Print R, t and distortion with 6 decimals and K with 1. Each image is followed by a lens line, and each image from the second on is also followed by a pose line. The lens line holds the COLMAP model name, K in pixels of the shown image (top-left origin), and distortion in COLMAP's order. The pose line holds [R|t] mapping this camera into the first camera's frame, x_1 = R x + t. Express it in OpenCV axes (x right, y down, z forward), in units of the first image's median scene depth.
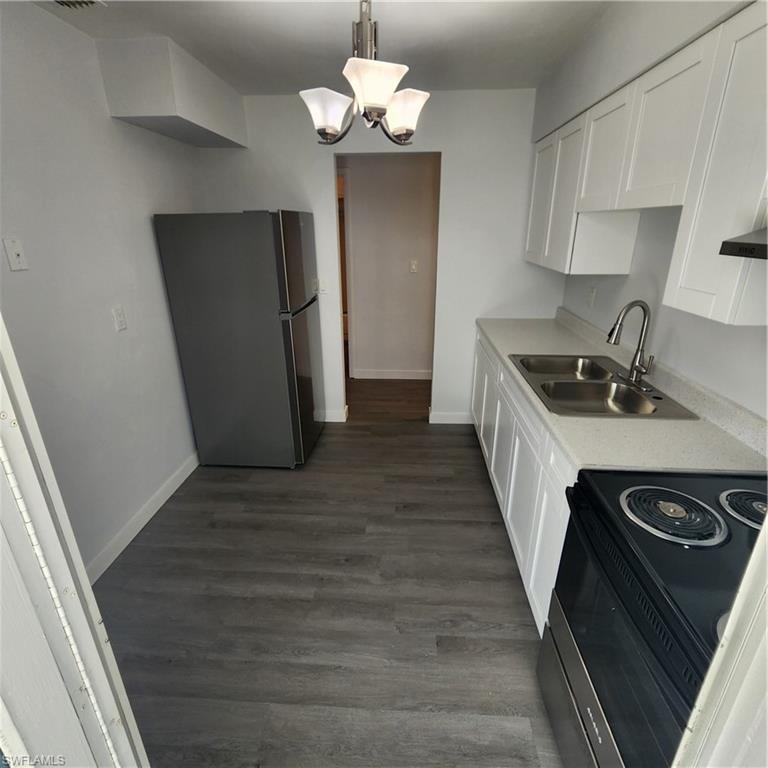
lens RADIAL K [[426.0, 0, 384.0], [0, 426.0, 384.0], [0, 0, 1]] dist [-0.003847, 0.001095]
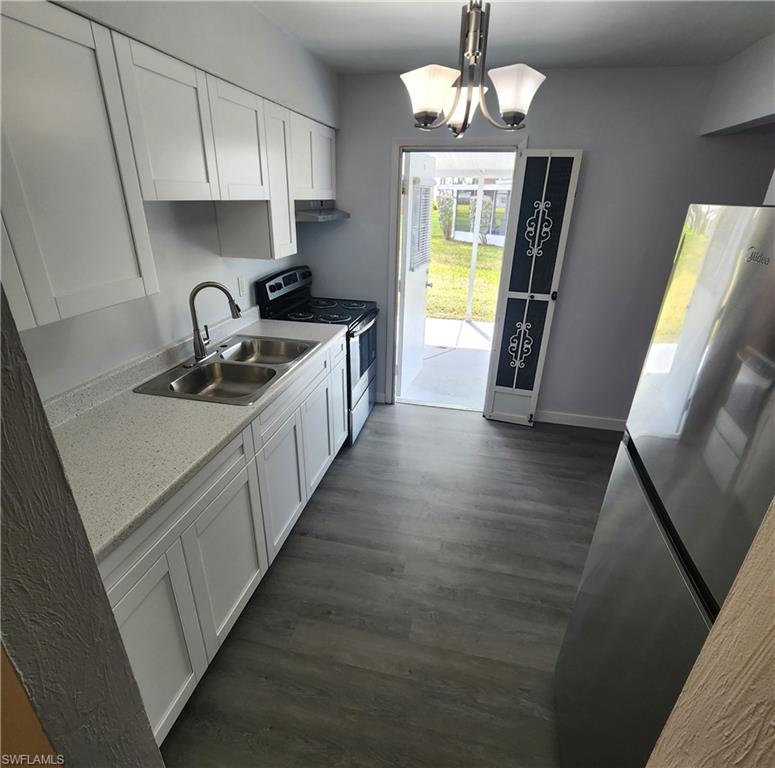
lens RADIAL K [[429.9, 0, 387.5], [0, 429.9, 384.0], [0, 0, 1]] dist [-0.003847, 0.001095]
pose [[-0.986413, -0.082687, 0.141961, -0.031479], [0.040259, 0.716098, 0.696838, -0.549378], [-0.159277, 0.693085, -0.703039, 1.376246]]
